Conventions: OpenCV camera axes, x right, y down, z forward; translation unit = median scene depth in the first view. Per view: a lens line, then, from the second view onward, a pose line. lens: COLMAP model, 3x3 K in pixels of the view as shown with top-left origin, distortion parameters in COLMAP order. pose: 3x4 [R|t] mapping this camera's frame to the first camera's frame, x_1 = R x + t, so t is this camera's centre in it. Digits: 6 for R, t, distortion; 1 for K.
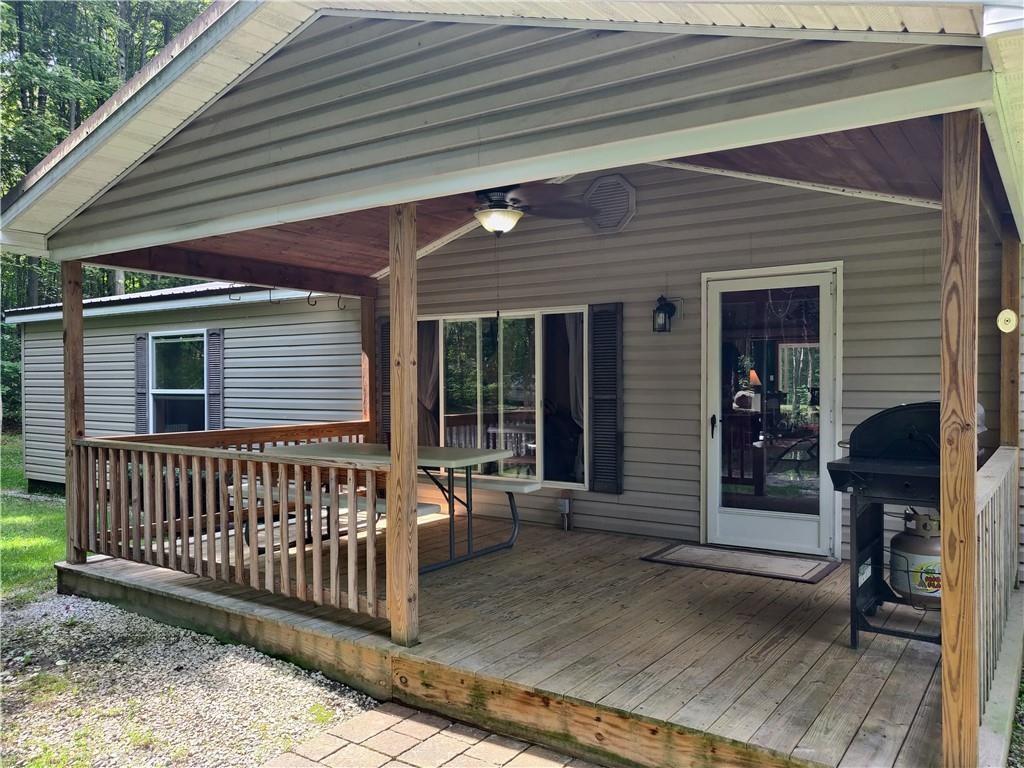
lens RADIAL K [[787.9, 0, 511.1], [0, 787.9, 387.2], [0, 0, 1]] dist [0.002444, 0.024279]
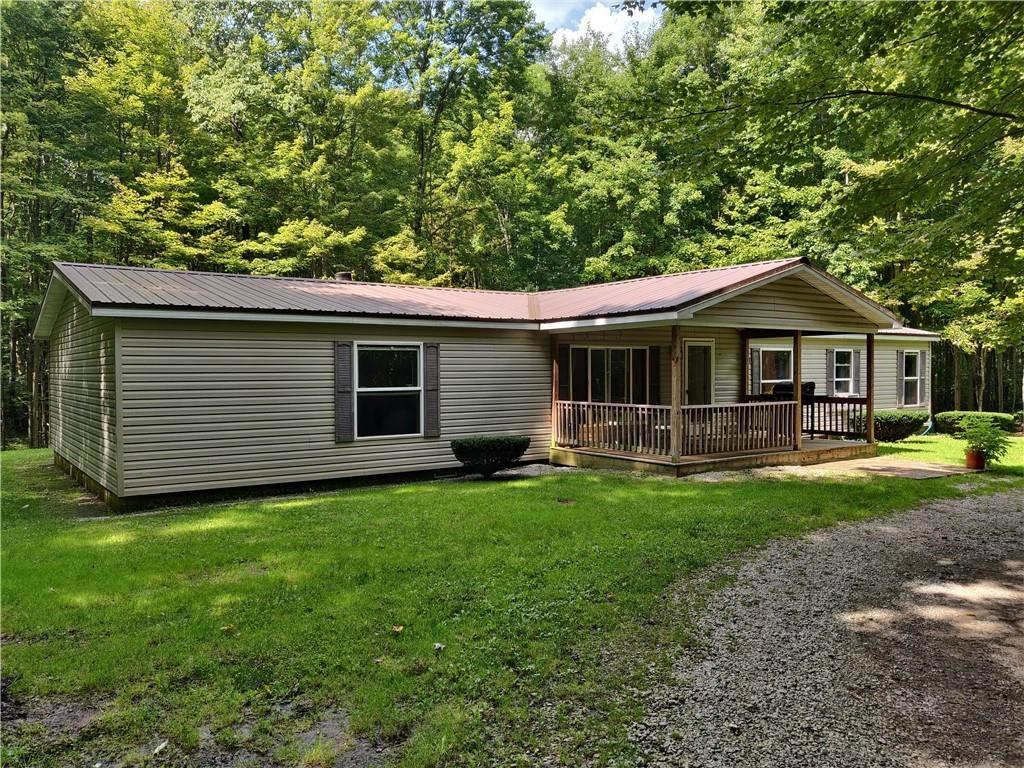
lens RADIAL K [[787.9, 0, 509.2], [0, 787.9, 384.1], [0, 0, 1]] dist [0.002444, 0.024279]
pose [[0.349718, -0.016377, 0.936712, -1.594068], [0.013211, 0.999834, 0.012548, -0.016704], [-0.936762, 0.007987, 0.349876, 0.383339]]
